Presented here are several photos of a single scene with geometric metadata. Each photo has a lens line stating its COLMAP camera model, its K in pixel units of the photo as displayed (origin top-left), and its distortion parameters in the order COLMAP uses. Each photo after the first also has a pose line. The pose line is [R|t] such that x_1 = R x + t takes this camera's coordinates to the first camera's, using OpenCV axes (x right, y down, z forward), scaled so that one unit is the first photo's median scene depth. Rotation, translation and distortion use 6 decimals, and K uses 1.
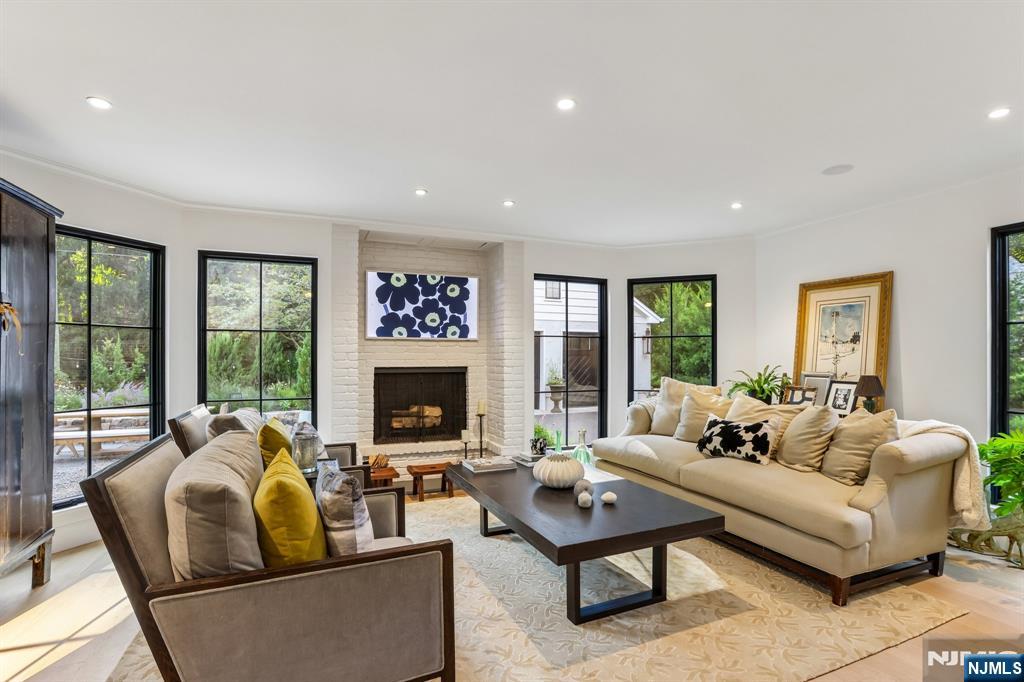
lens RADIAL K [[472.6, 0, 483.3], [0, 472.6, 356.5], [0, 0, 1]] dist [-0.001275, 0.006510]
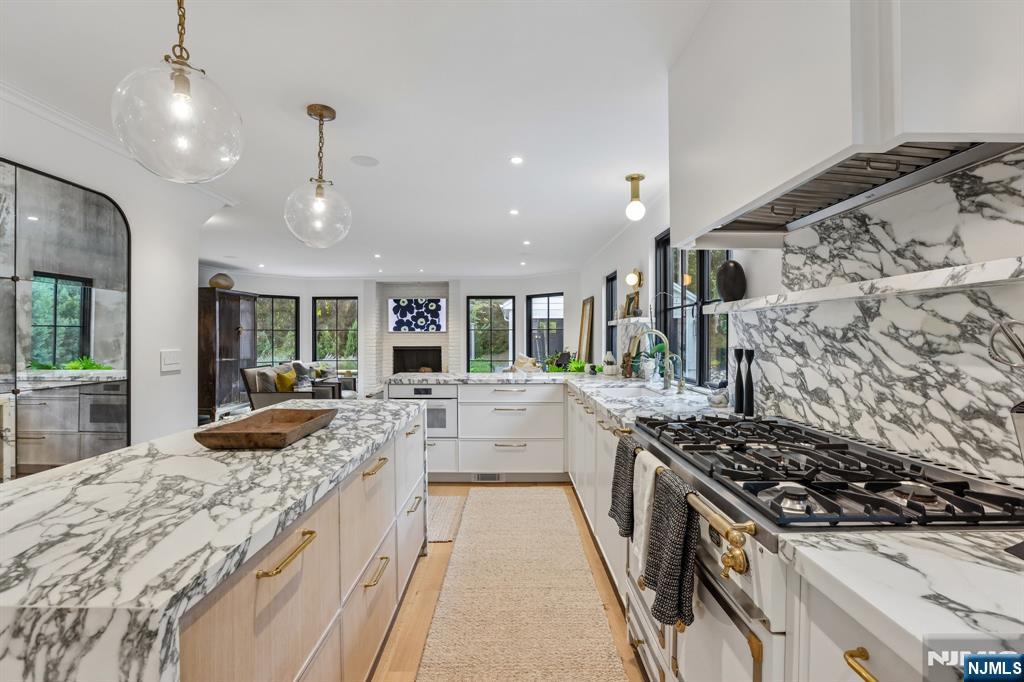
lens RADIAL K [[472.6, 0, 507.7], [0, 472.6, 338.6], [0, 0, 1]] dist [-0.001275, 0.006510]
pose [[0.926594, -0.001225, -0.376060, 0.954155], [0.002022, 0.999996, 0.001724, -0.012018], [0.376057, -0.002358, 0.926594, -0.662750]]
